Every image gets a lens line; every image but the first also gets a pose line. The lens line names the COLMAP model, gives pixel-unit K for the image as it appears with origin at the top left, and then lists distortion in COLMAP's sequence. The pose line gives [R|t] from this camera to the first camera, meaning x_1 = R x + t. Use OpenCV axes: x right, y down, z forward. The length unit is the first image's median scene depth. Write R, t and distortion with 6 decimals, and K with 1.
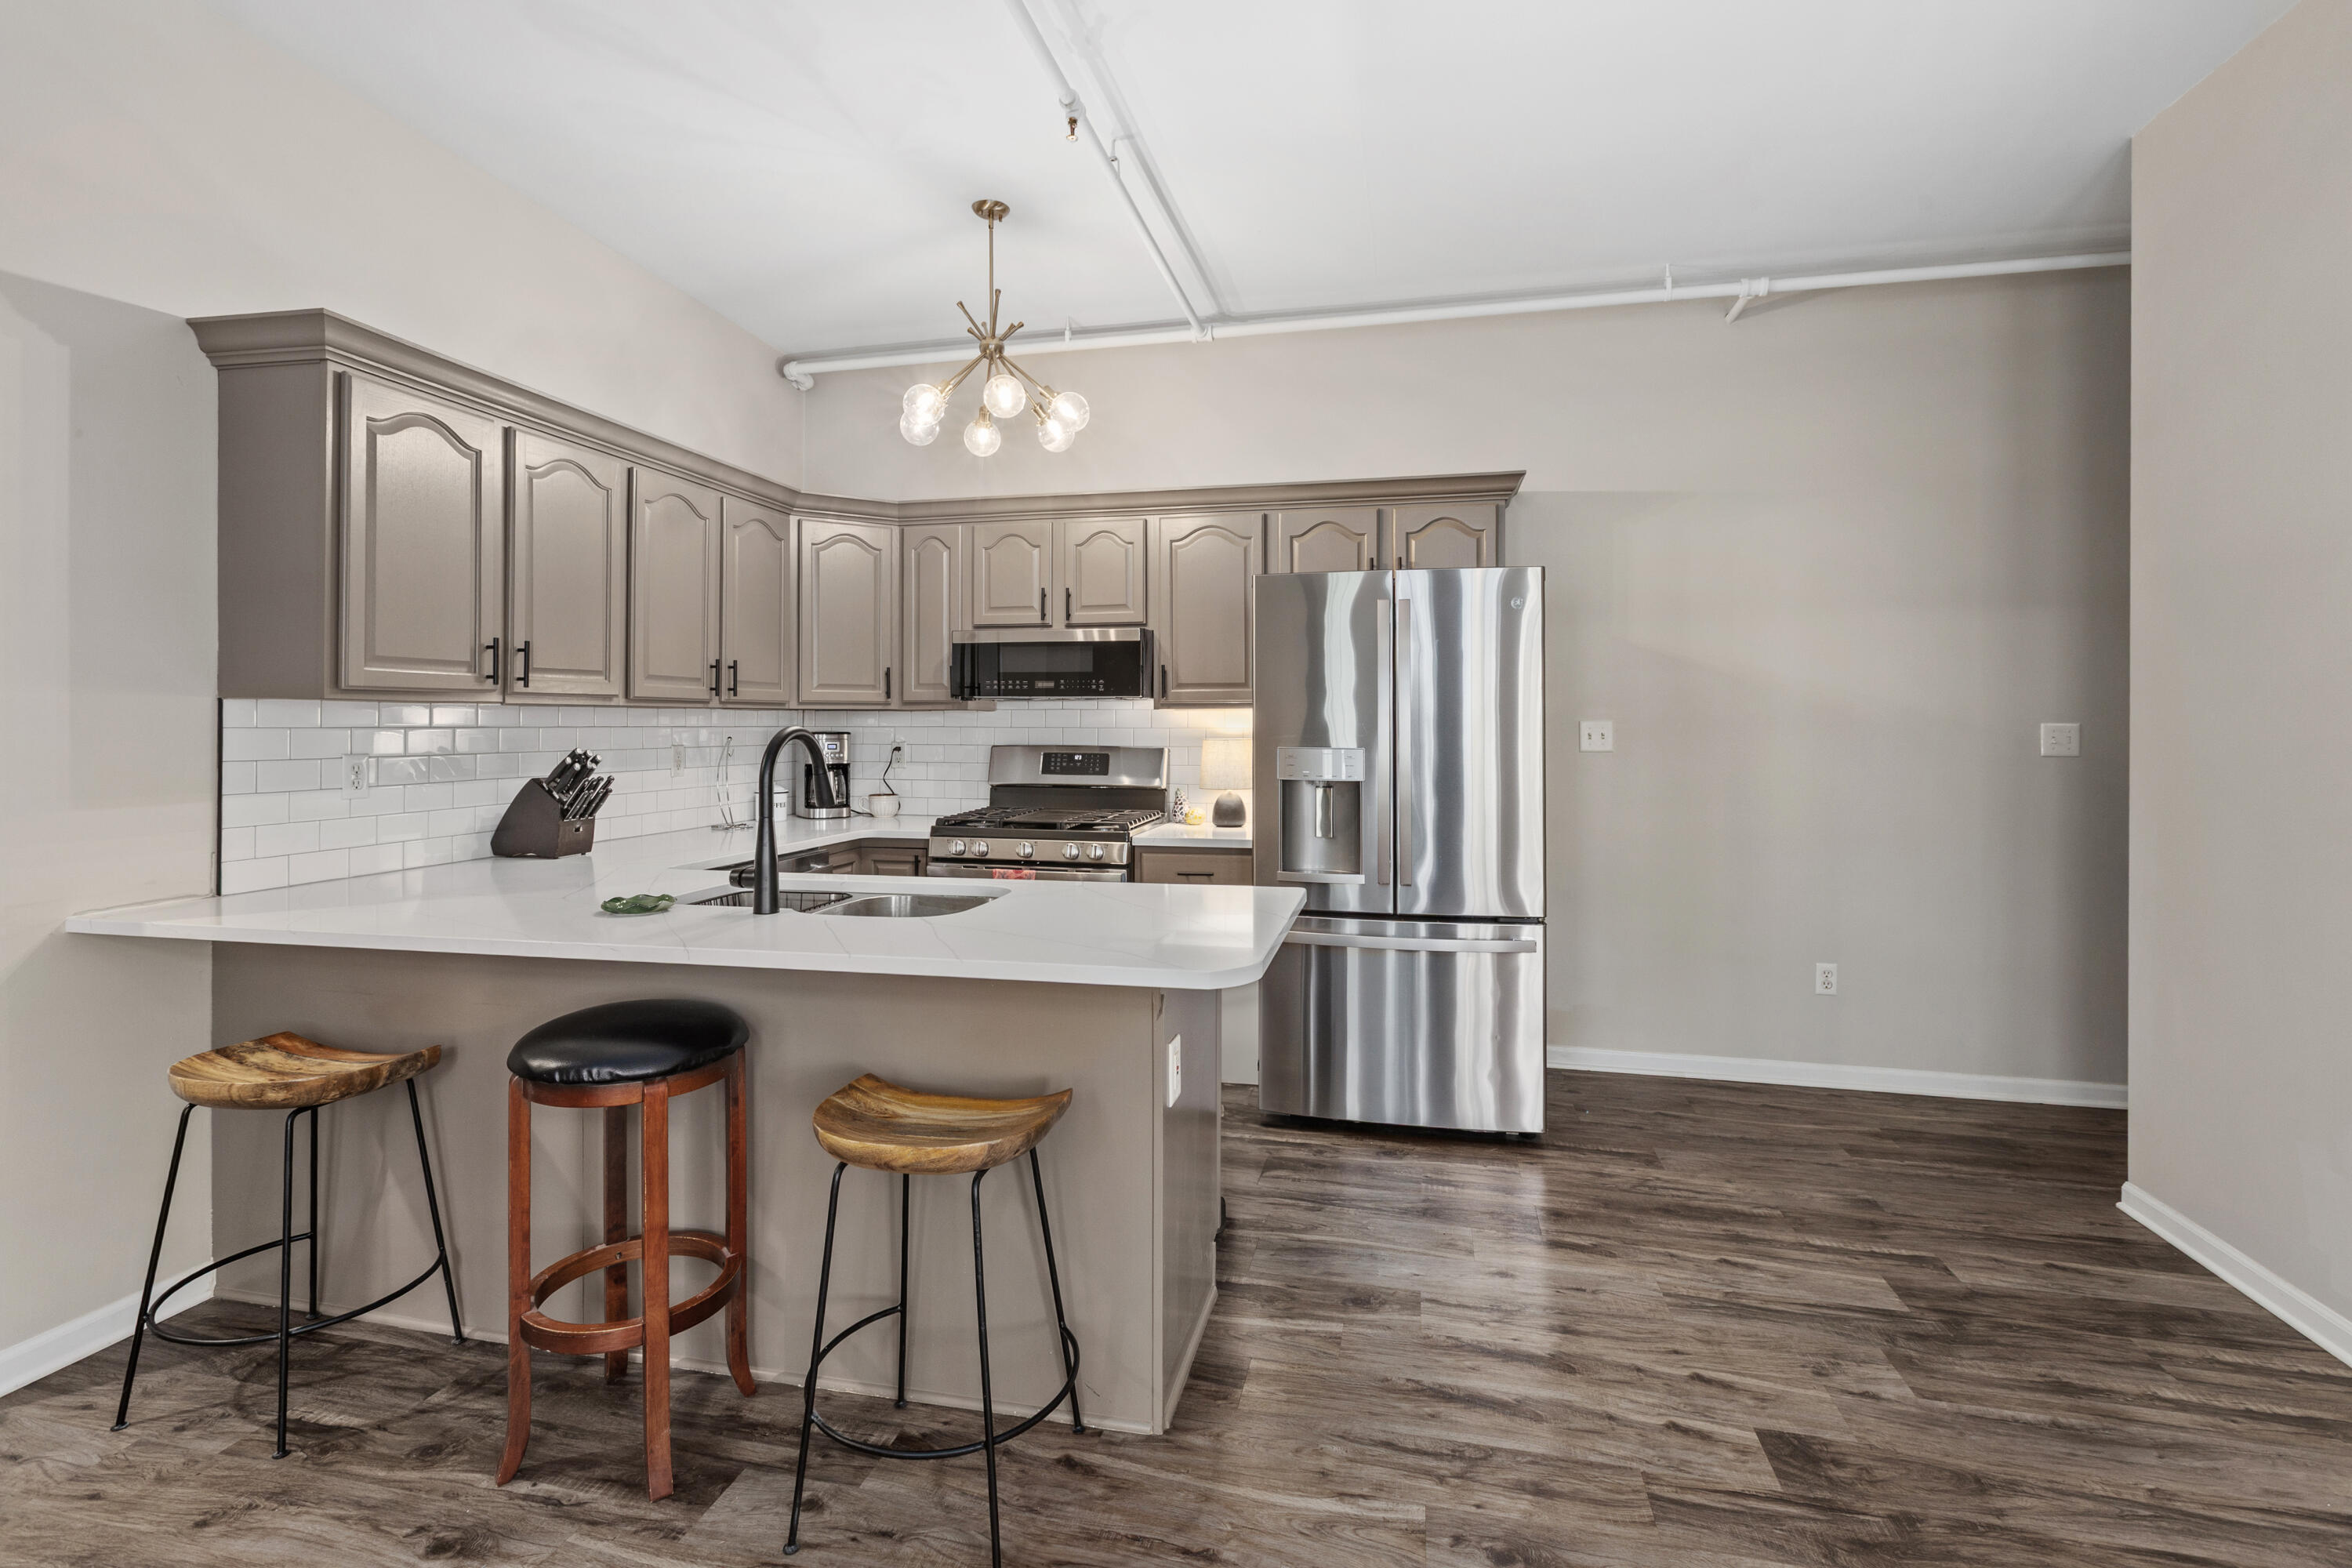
lens RADIAL K [[1080.5, 0, 1166.2], [0, 1080.5, 728.0], [0, 0, 1]] dist [0.002894, -0.001803]
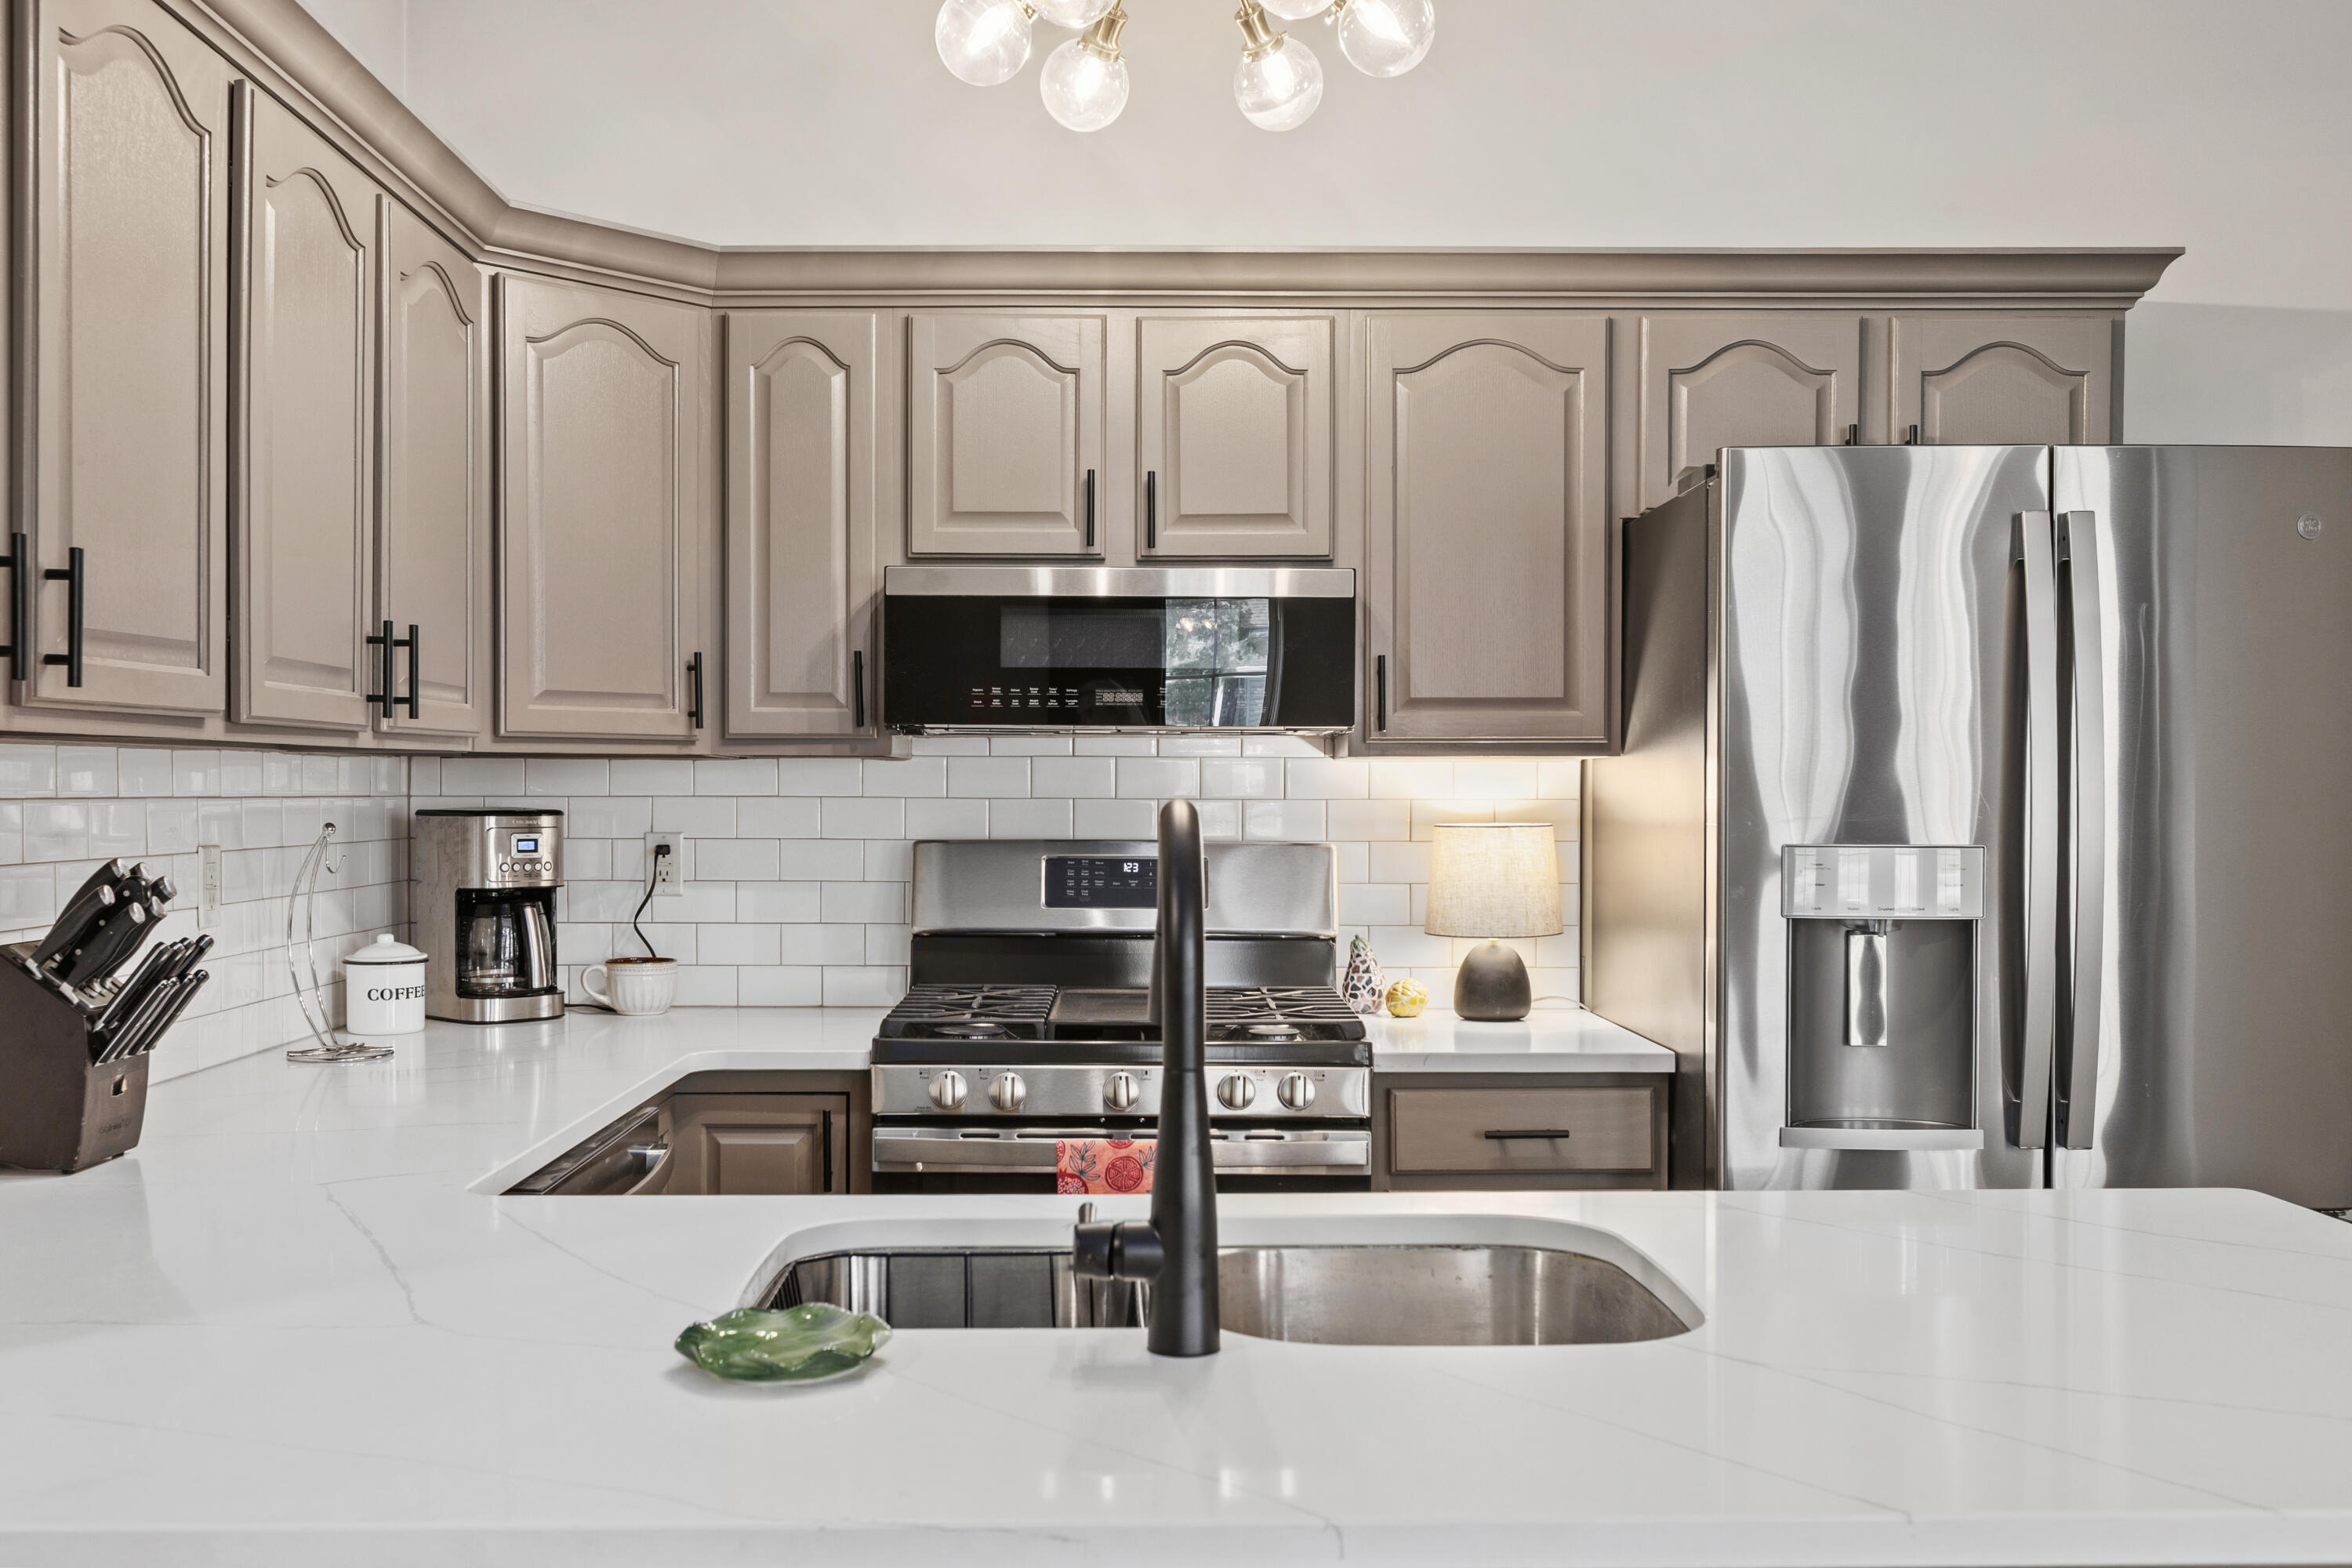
lens RADIAL K [[2112.8, 0, 1141.5], [0, 2112.8, 822.9], [0, 0, 1]] dist [0.007601, 0.006087]
pose [[0.974151, -0.003248, 0.225875, -0.319297], [0.000208, 0.999909, 0.013479, -0.002424], [-0.225898, -0.013084, 0.974063, 0.211305]]
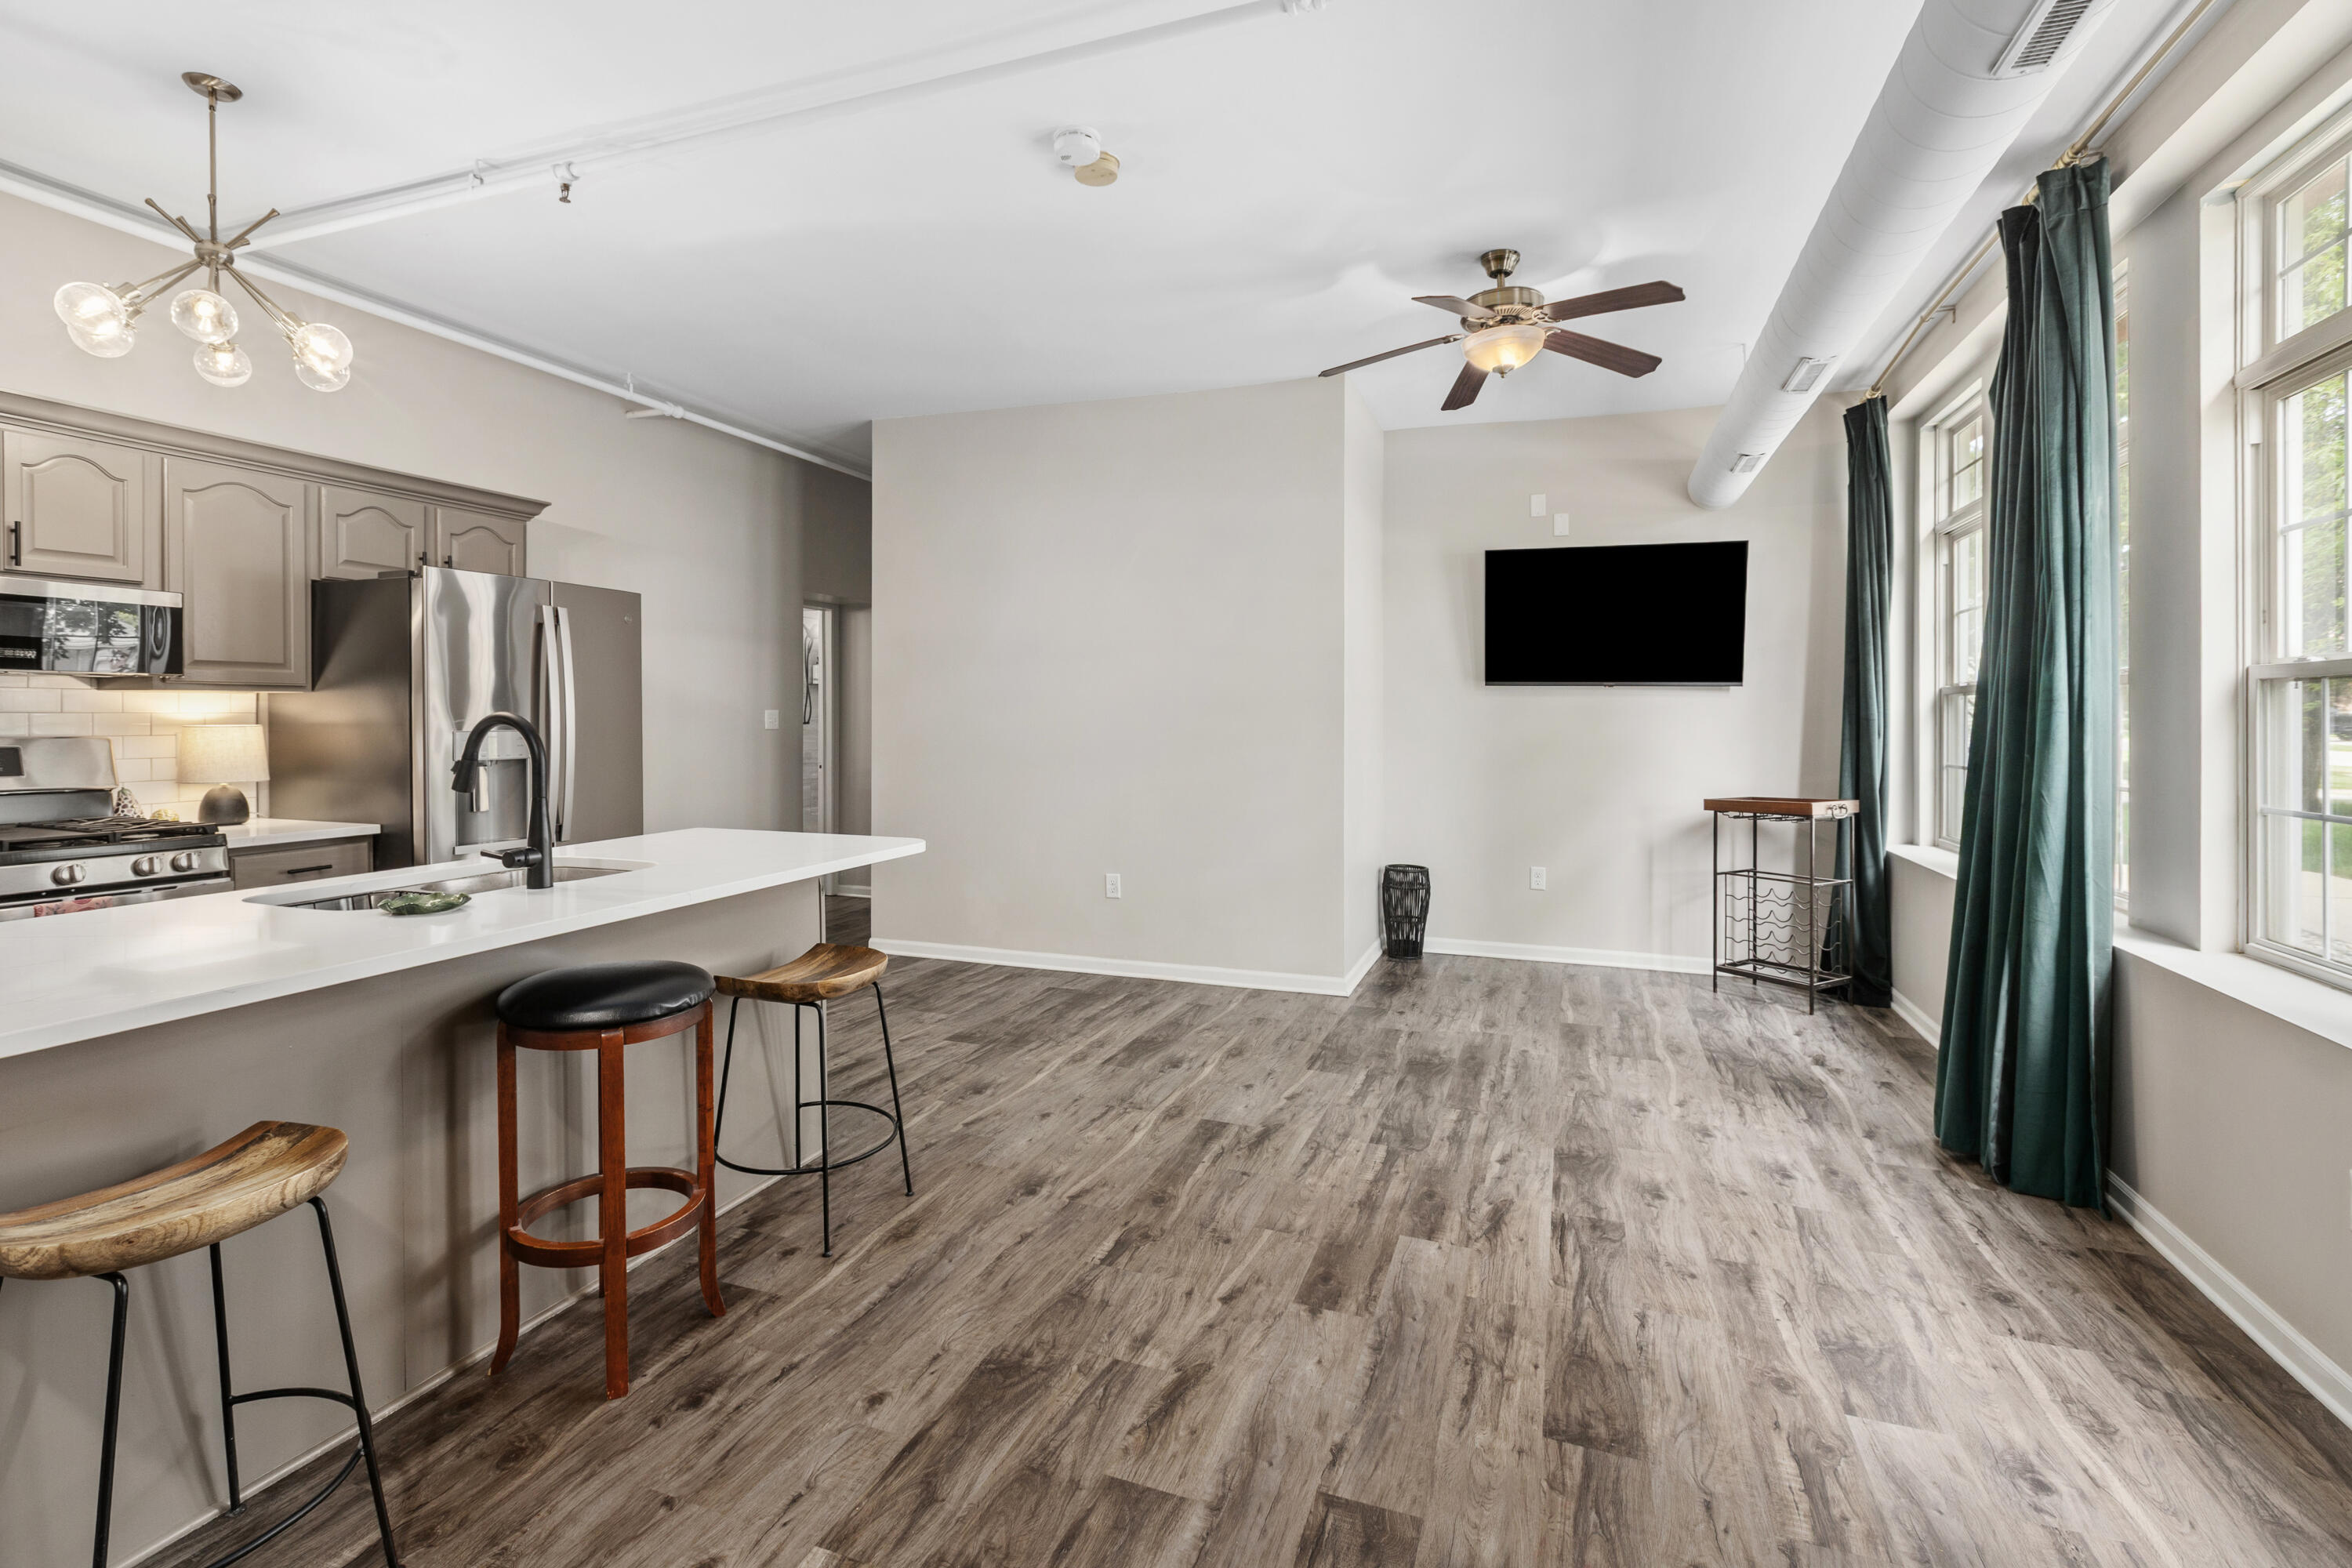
lens RADIAL K [[1080.5, 0, 1172.8], [0, 1080.5, 733.0], [0, 0, 1]] dist [0.002894, -0.001803]
pose [[0.123277, -0.017995, 0.992209, -0.816553], [-0.001473, 0.999831, 0.018316, -0.001089], [-0.992371, -0.003719, 0.123229, 0.152440]]
